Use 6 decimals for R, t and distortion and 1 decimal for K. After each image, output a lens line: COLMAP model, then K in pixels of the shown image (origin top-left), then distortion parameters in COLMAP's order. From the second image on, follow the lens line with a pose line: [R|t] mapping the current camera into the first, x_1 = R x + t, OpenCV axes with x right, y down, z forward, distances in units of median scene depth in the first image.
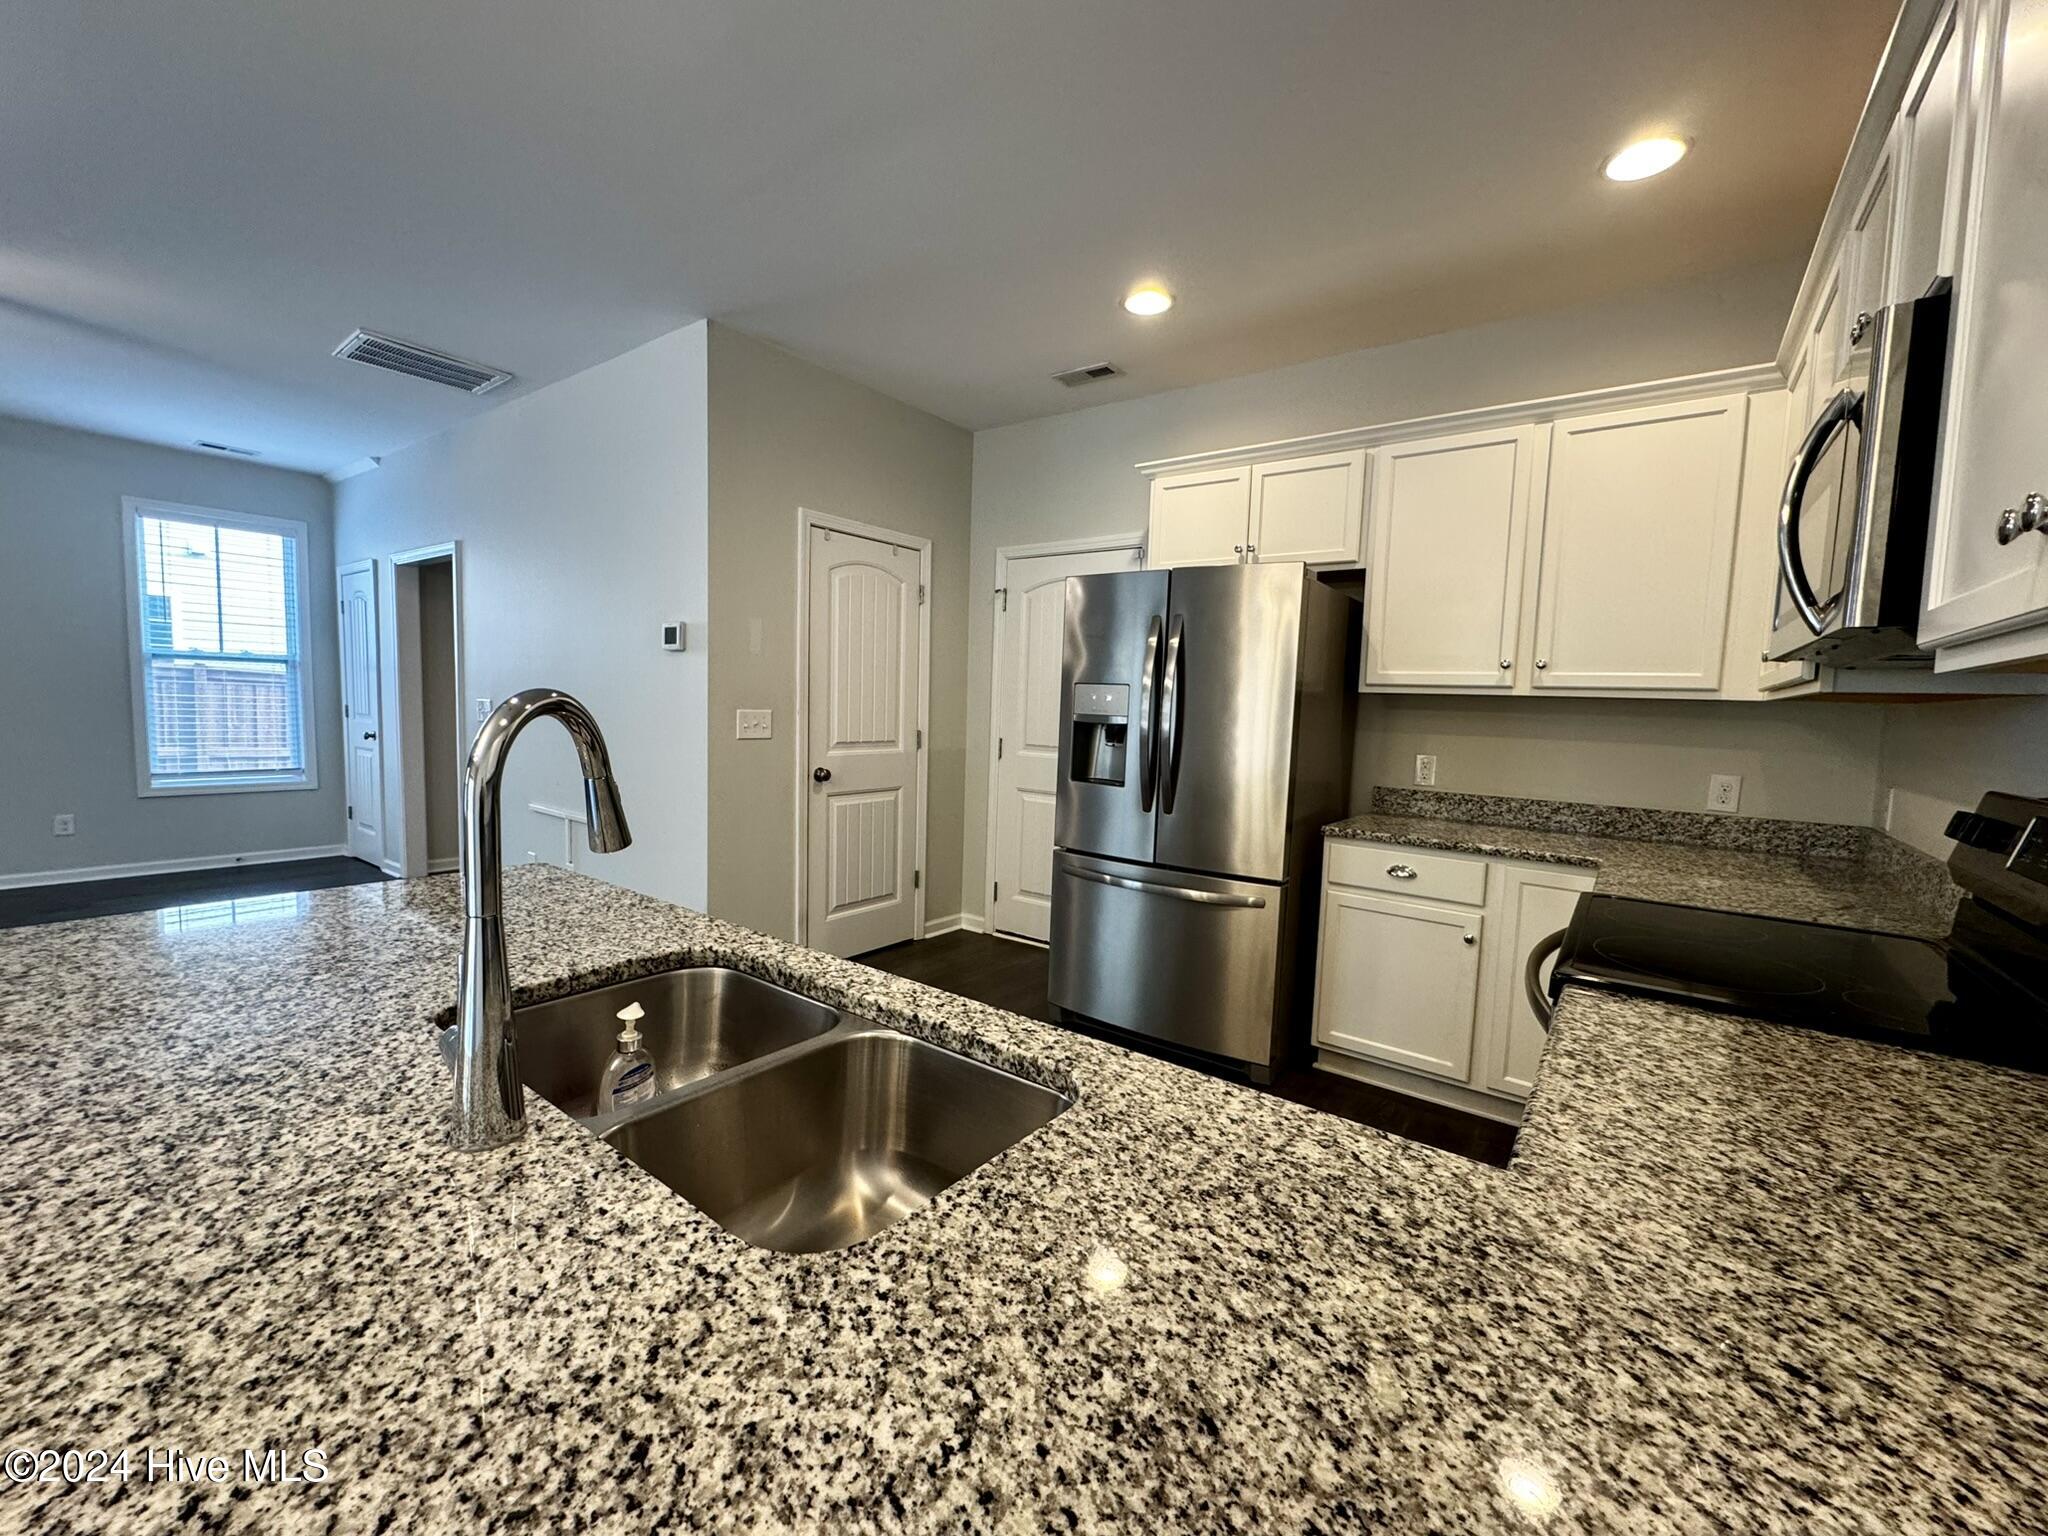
lens RADIAL K [[836.1, 0, 1024.0], [0, 836.1, 768.0], [0, 0, 1]] dist [-0.000913, -0.000131]
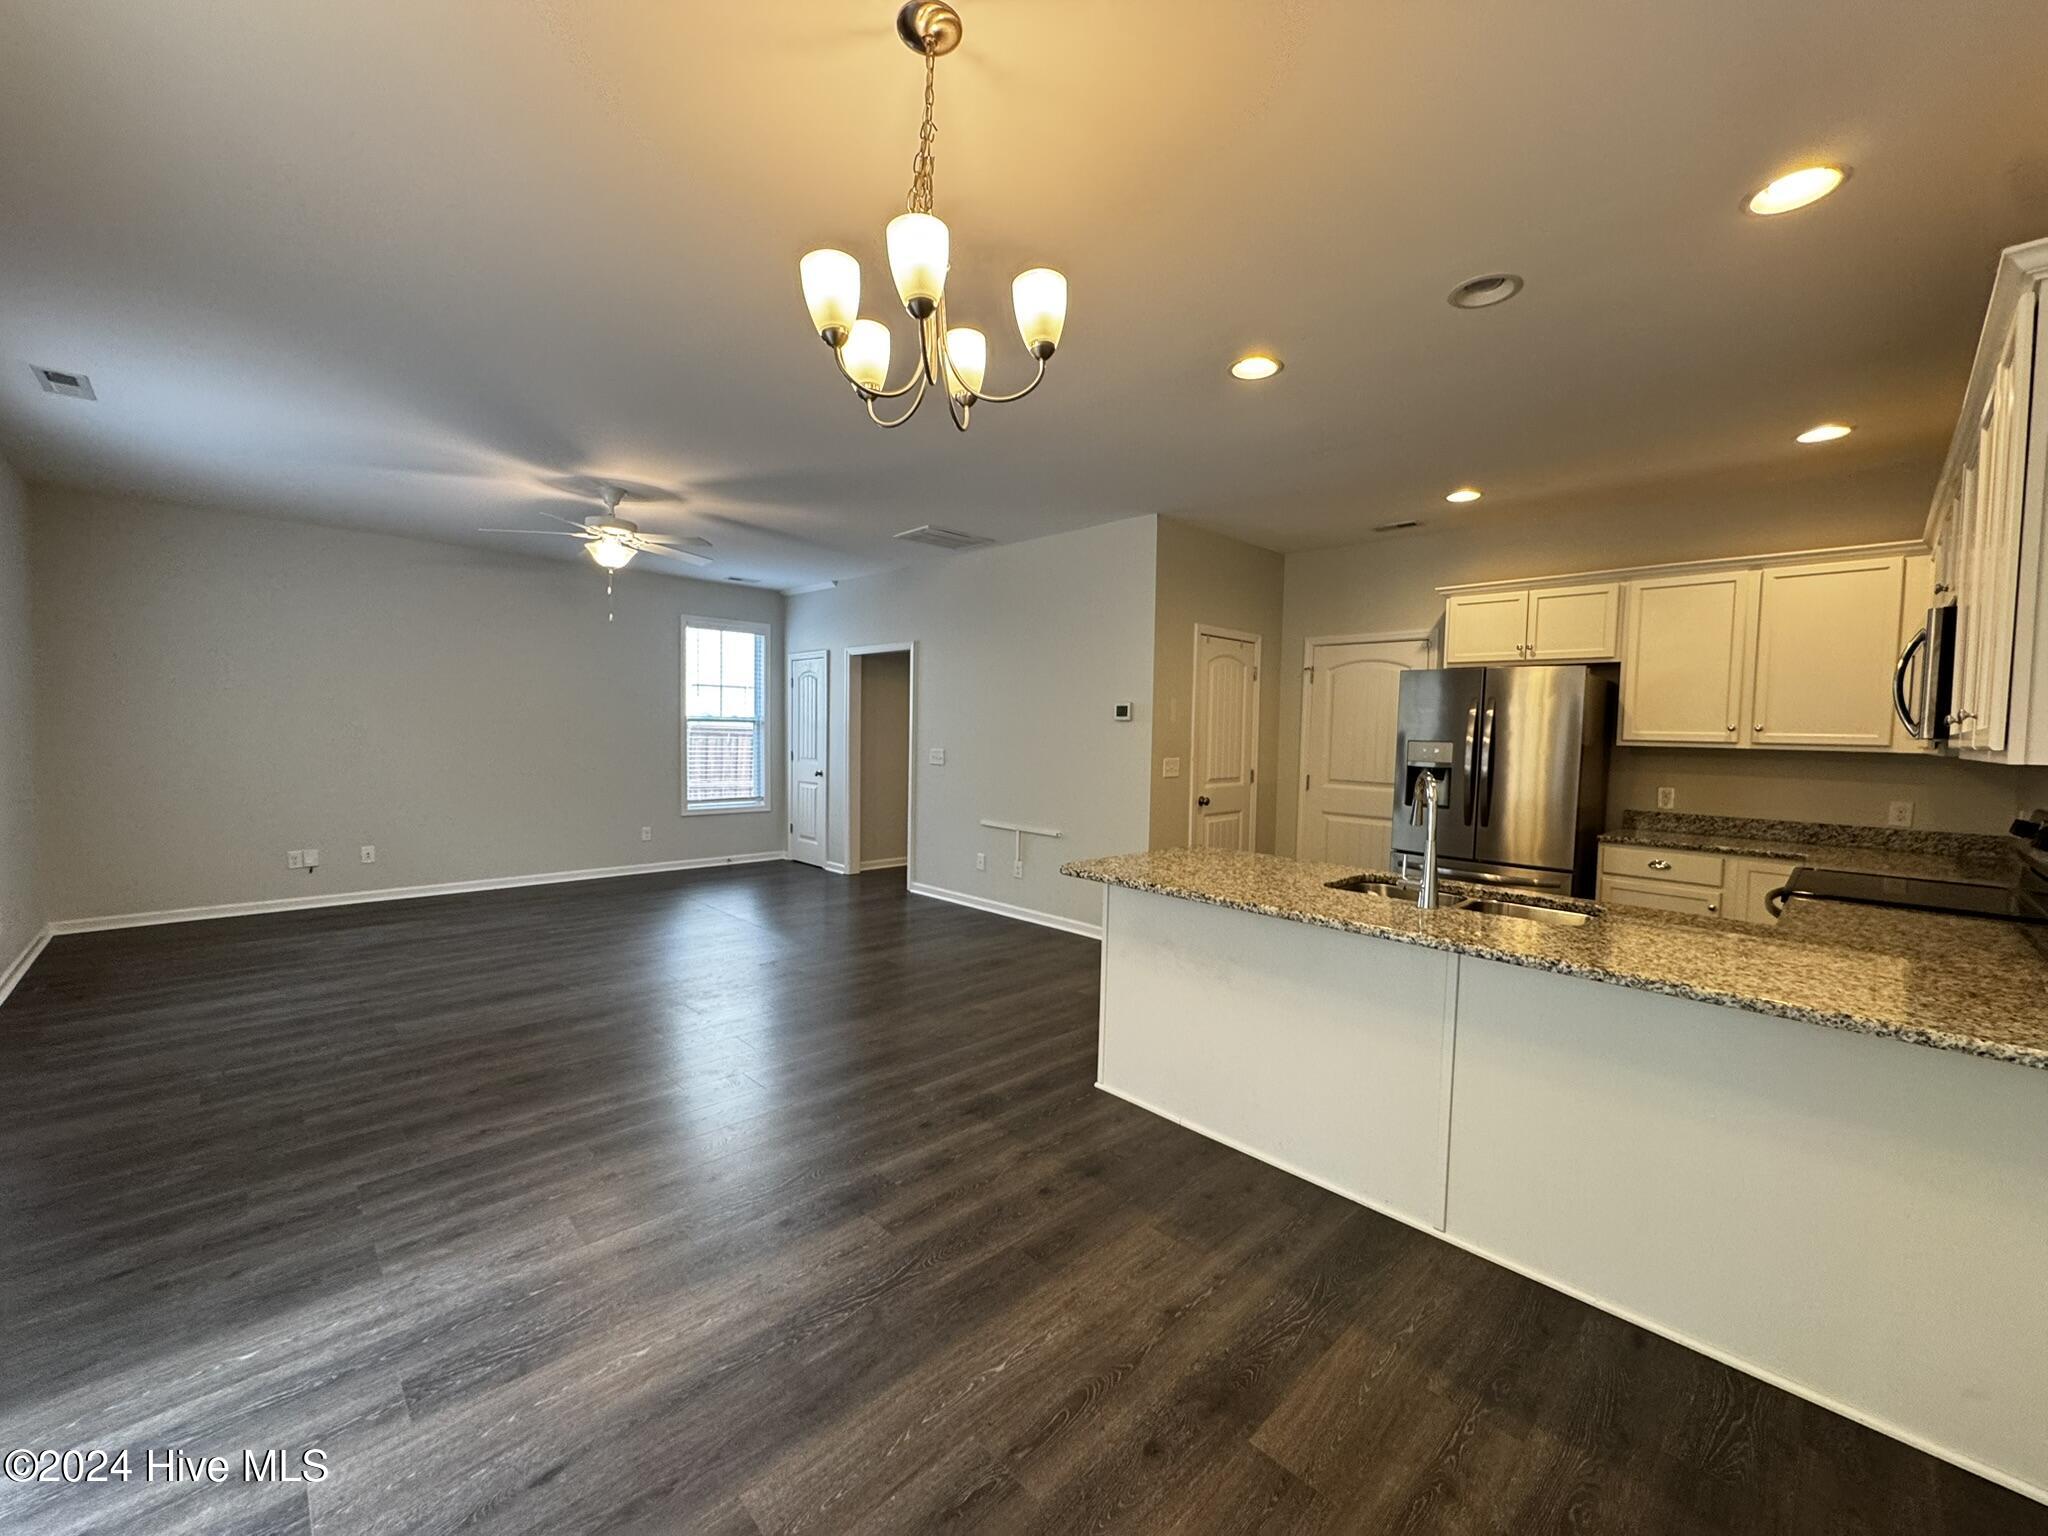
lens RADIAL K [[821.1, 0, 1024.0], [0, 821.1, 768.0], [0, 0, 1]] dist [-0.001752, -0.000538]
pose [[0.987685, -0.004641, -0.156389, -0.404471], [-0.000753, 0.999407, -0.034415, -0.000353], [0.156456, 0.034109, 0.987096, -0.586001]]
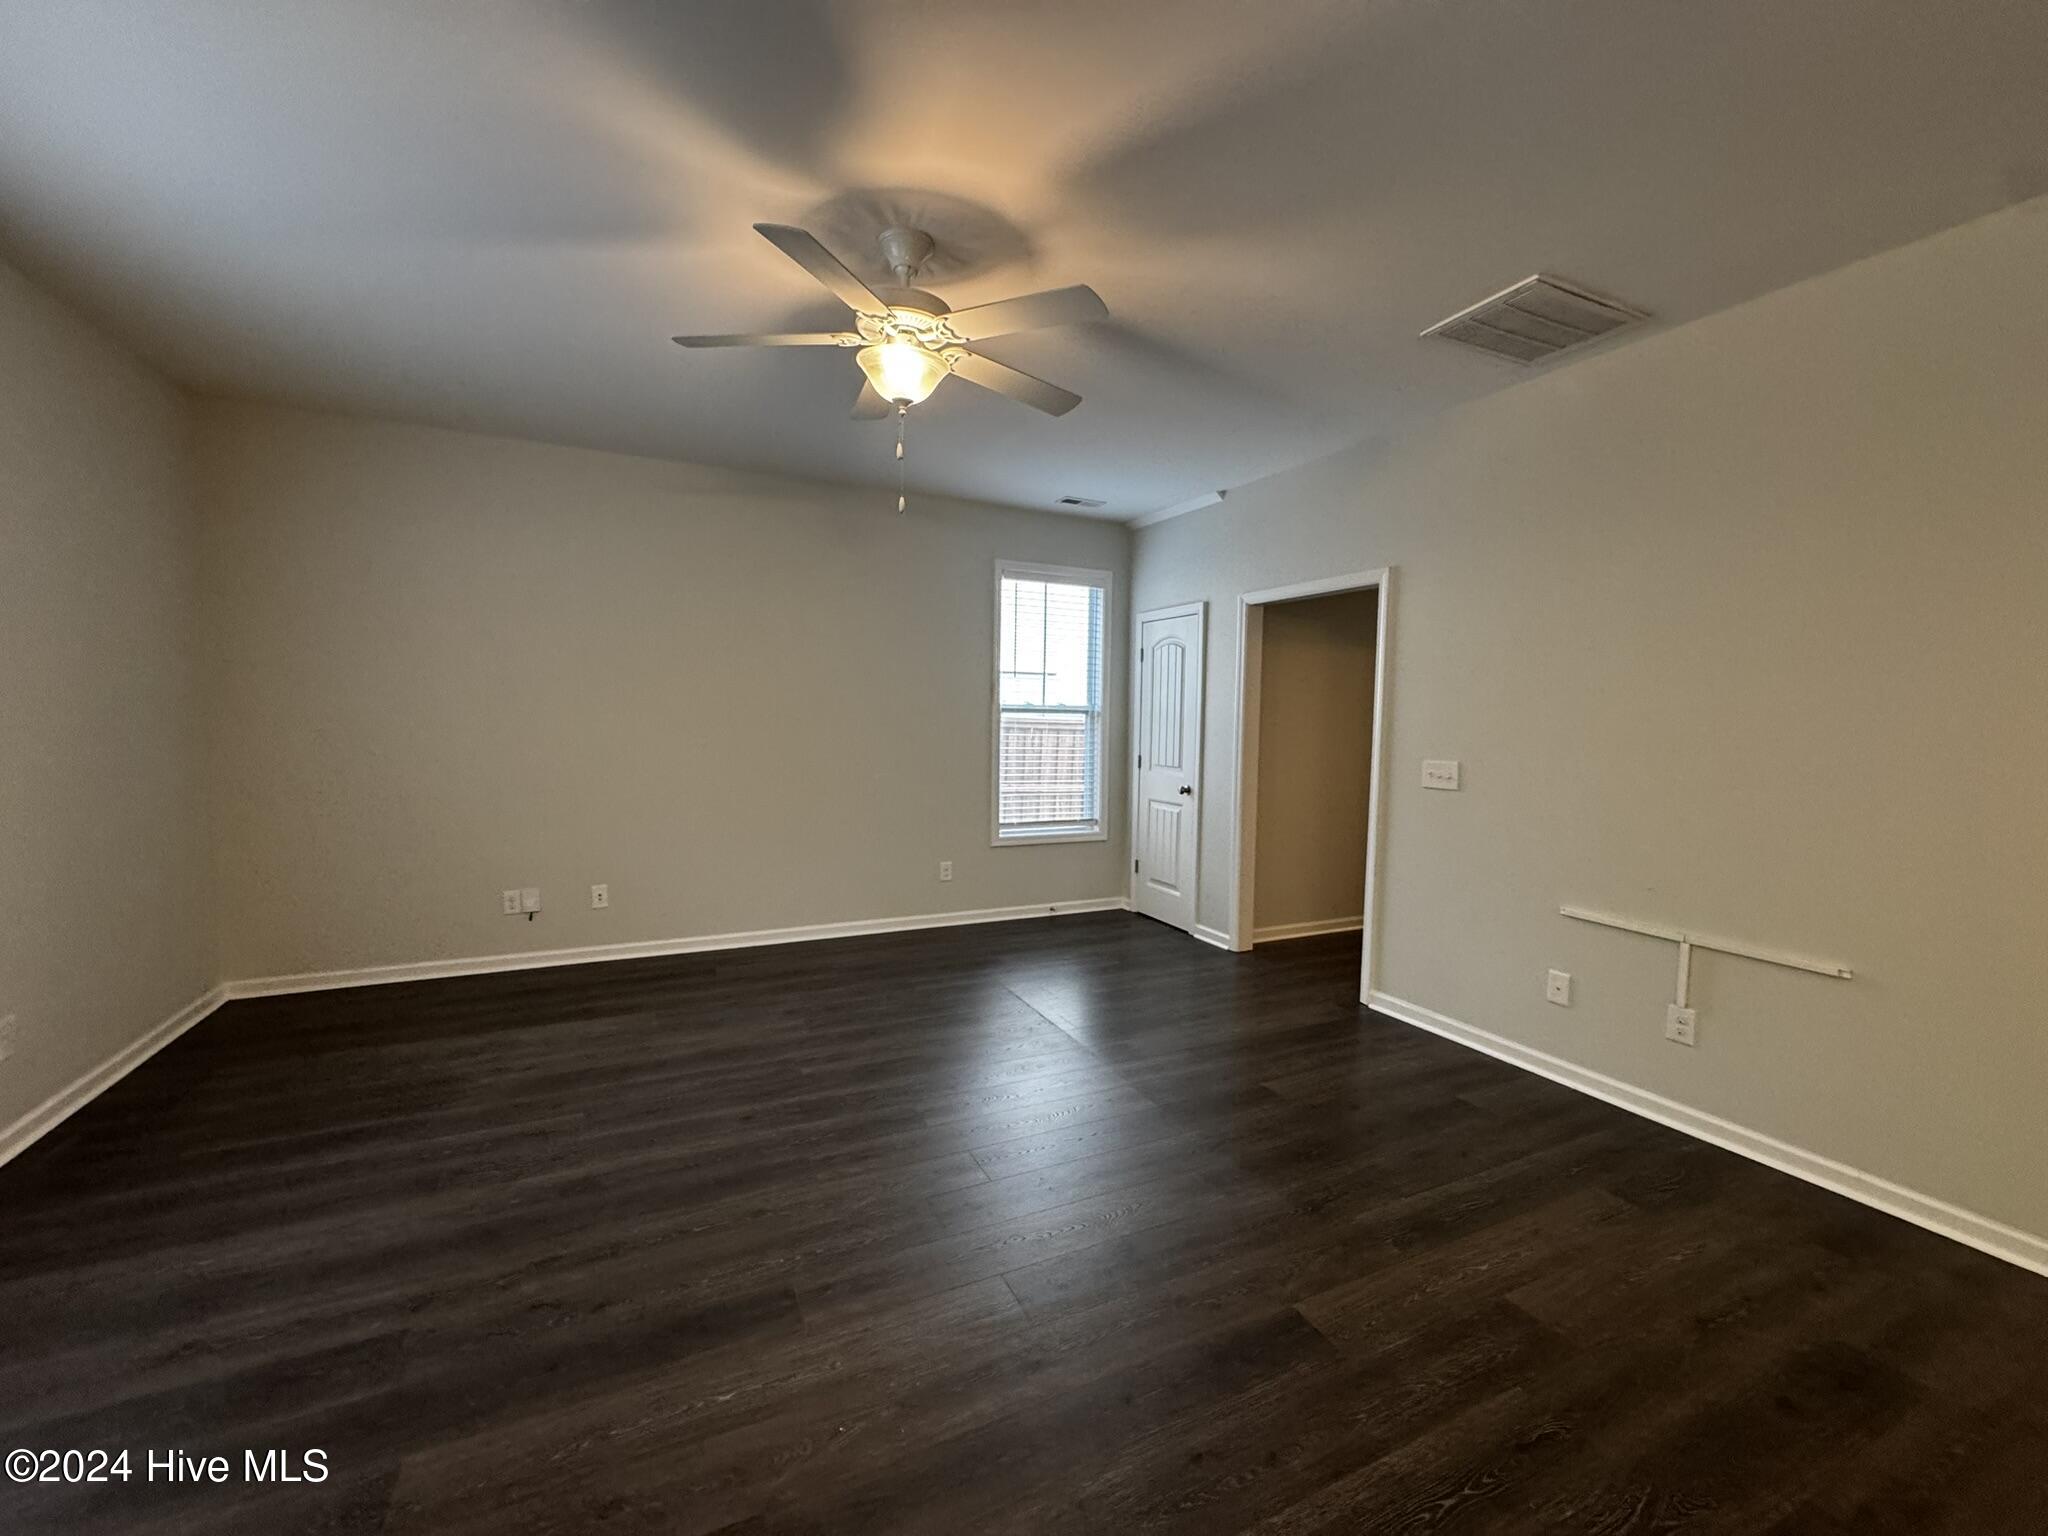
lens RADIAL K [[821.1, 0, 1024.0], [0, 821.1, 768.0], [0, 0, 1]] dist [-0.001752, -0.000538]
pose [[0.886907, 0.013133, -0.461761, -0.950612], [-0.024858, 0.999504, -0.019319, -0.075642], [0.461278, 0.028613, 0.886794, 0.184393]]
